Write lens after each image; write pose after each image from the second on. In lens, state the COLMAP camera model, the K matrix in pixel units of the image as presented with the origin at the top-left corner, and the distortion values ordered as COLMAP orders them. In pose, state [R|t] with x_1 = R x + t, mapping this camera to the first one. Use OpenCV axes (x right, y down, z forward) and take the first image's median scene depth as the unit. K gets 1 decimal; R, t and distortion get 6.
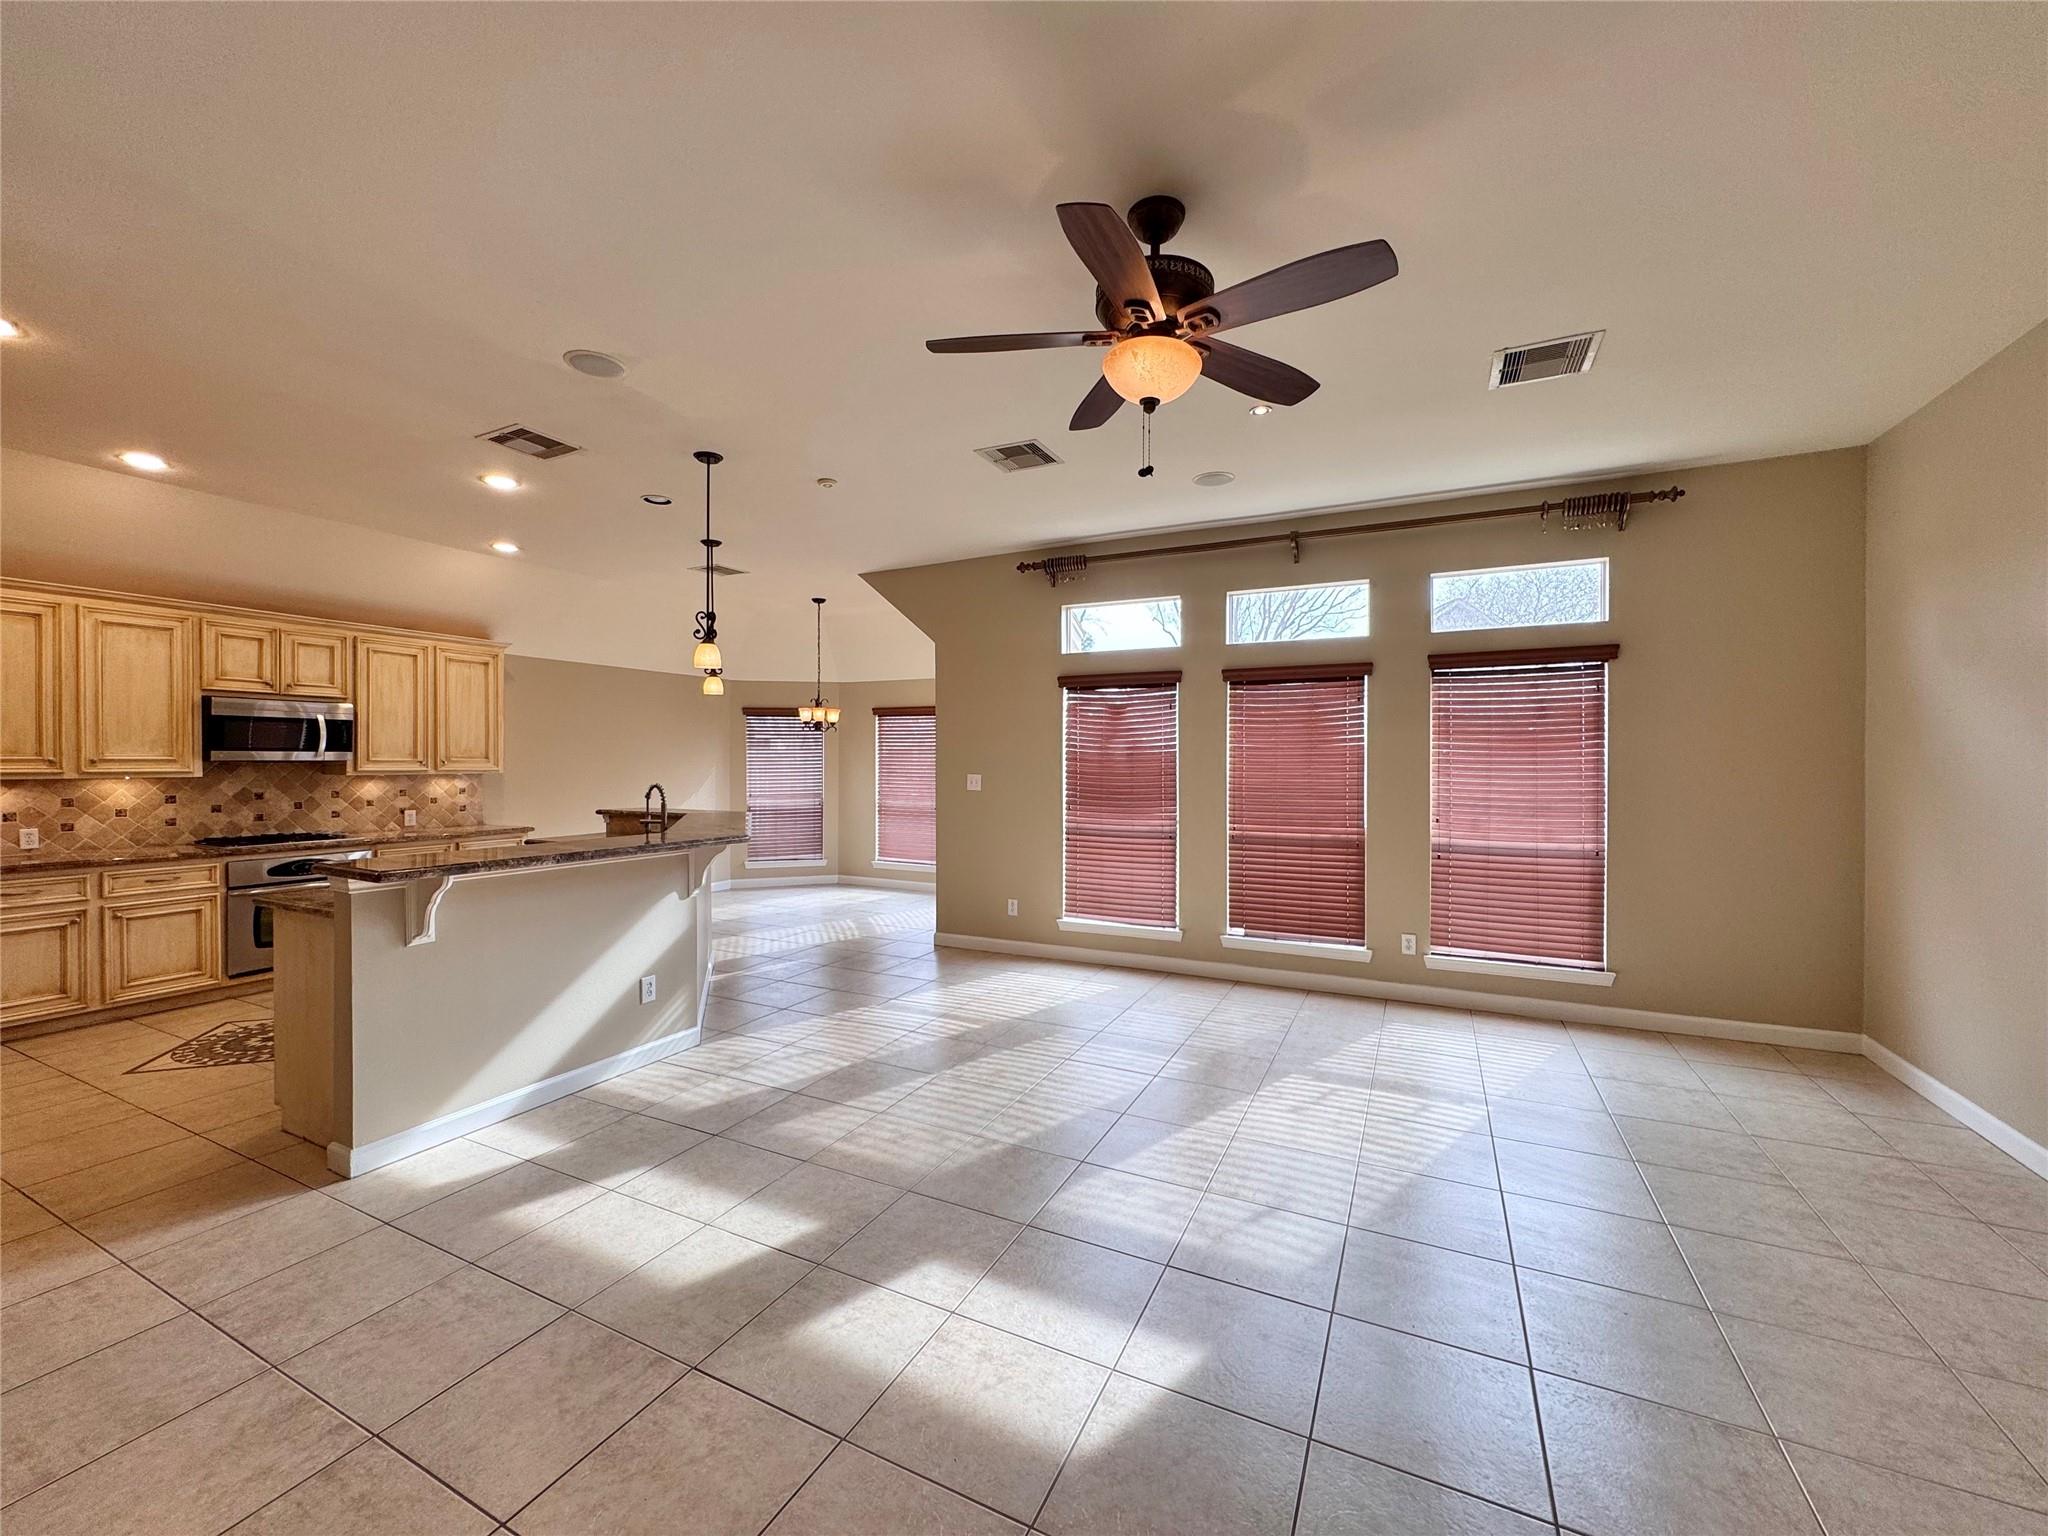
lens RADIAL K [[816.0, 0, 1024.0], [0, 816.0, 768.0], [0, 0, 1]] dist [-0.001161, 0.000141]
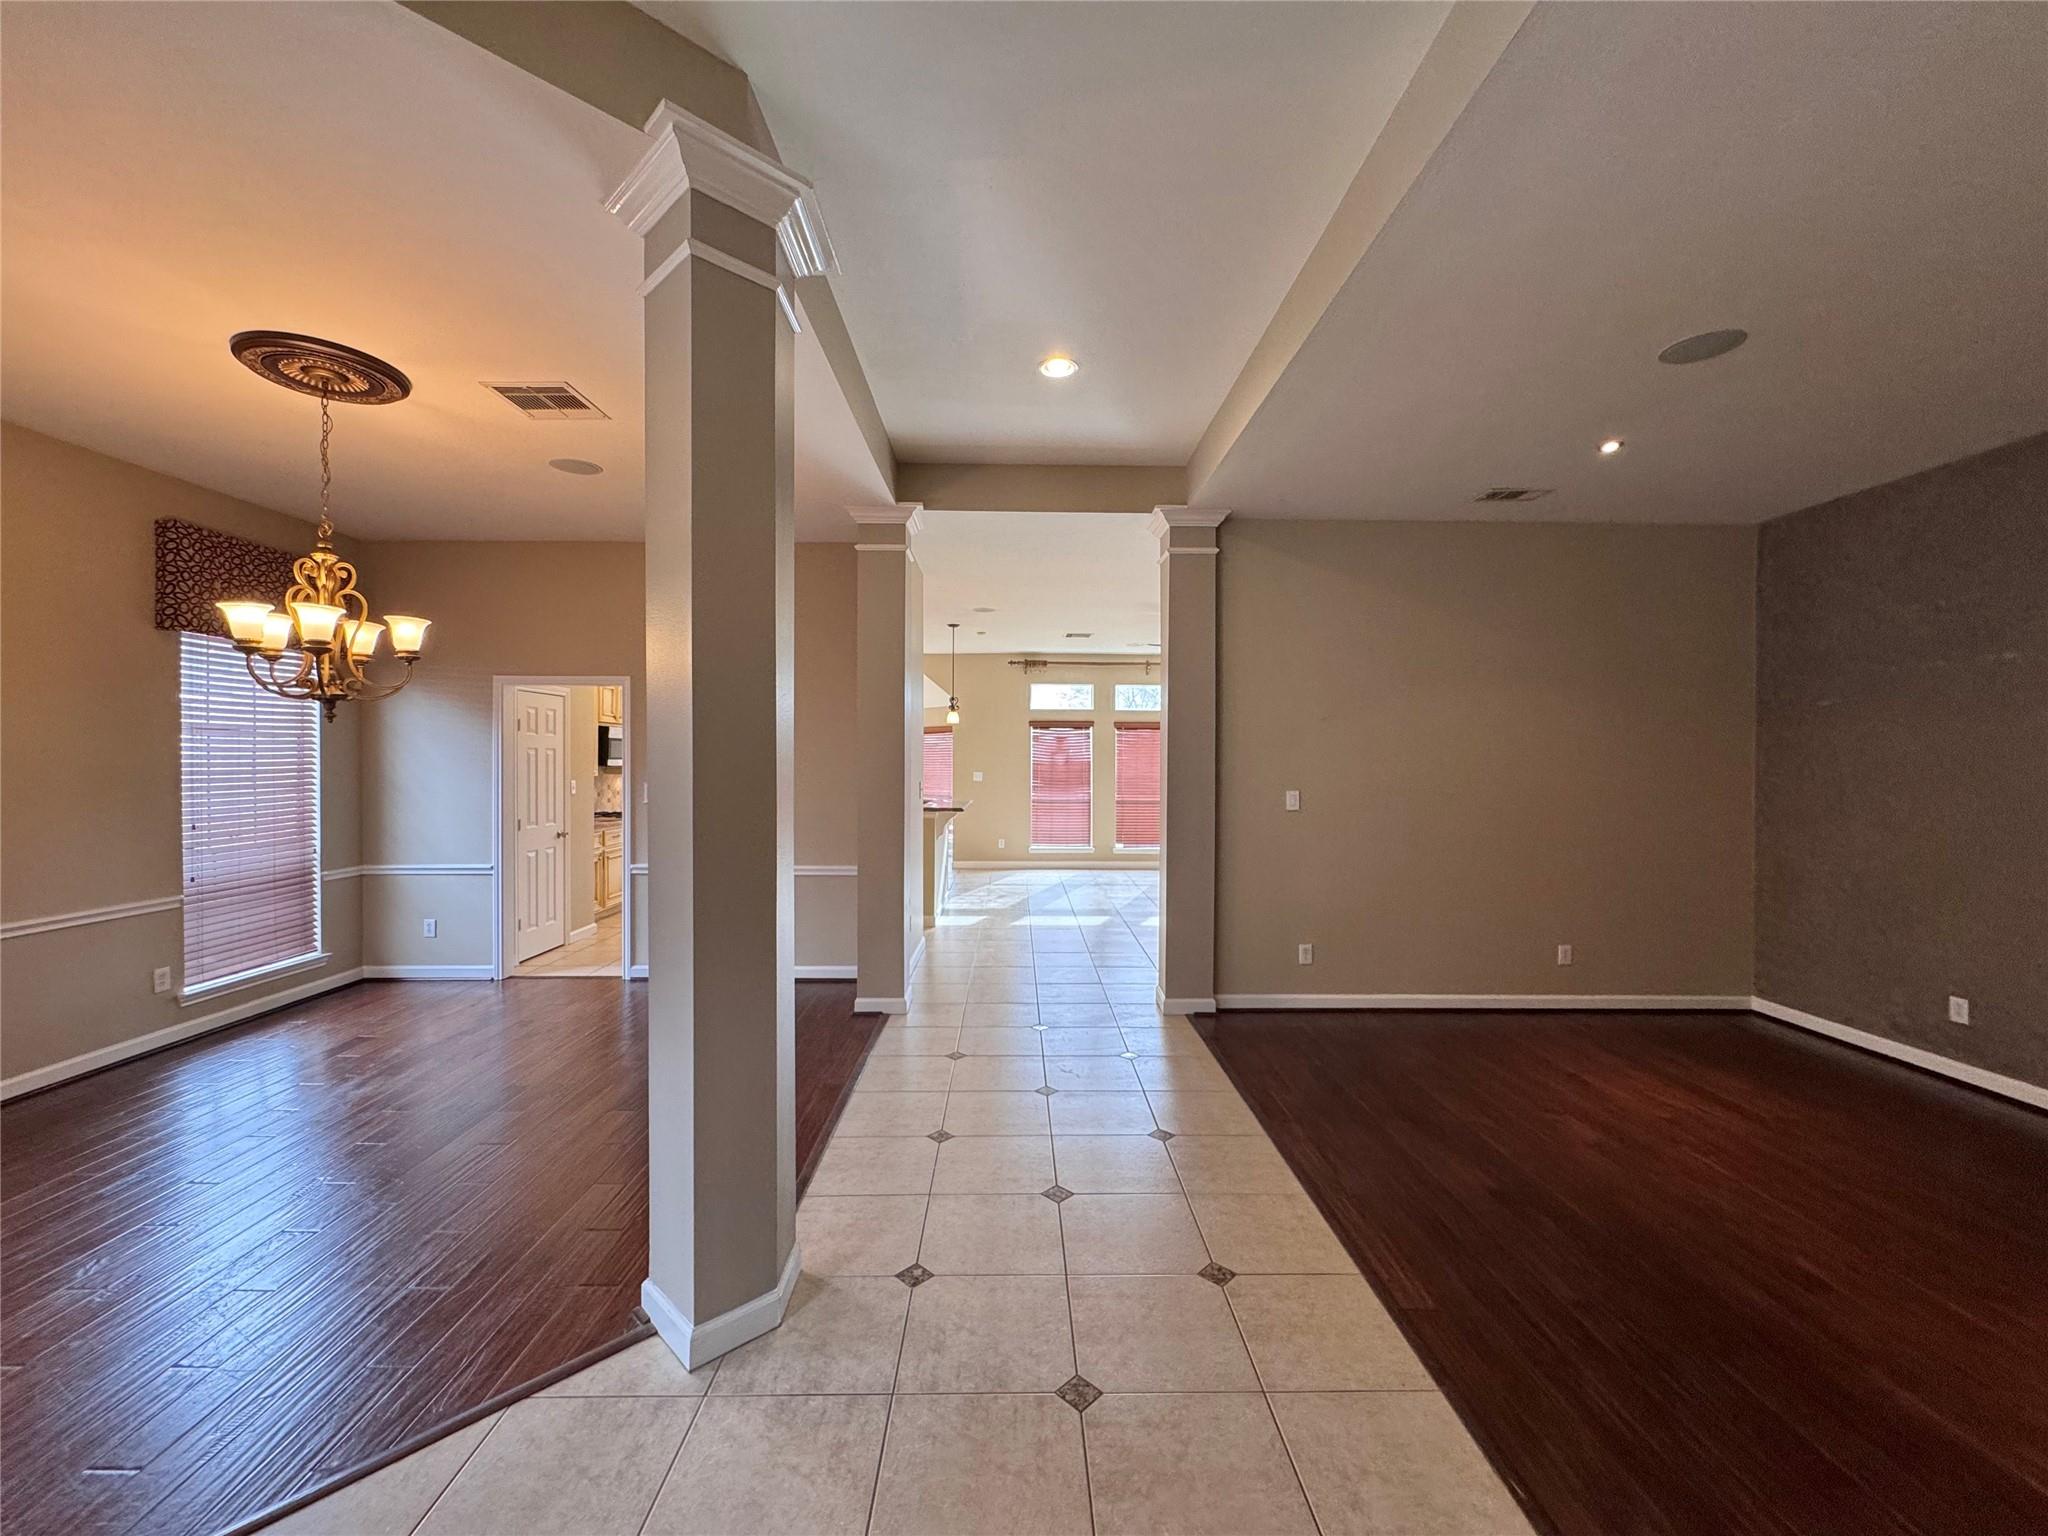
lens RADIAL K [[818.5, 0, 1022.4], [0, 818.5, 769.0], [0, 0, 1]] dist [-0.001777, 0.000646]
pose [[0.889387, -0.003496, 0.457143, -0.916319], [0.001655, 0.999989, 0.004429, -0.007878], [-0.457153, -0.003183, 0.889382, -0.757634]]
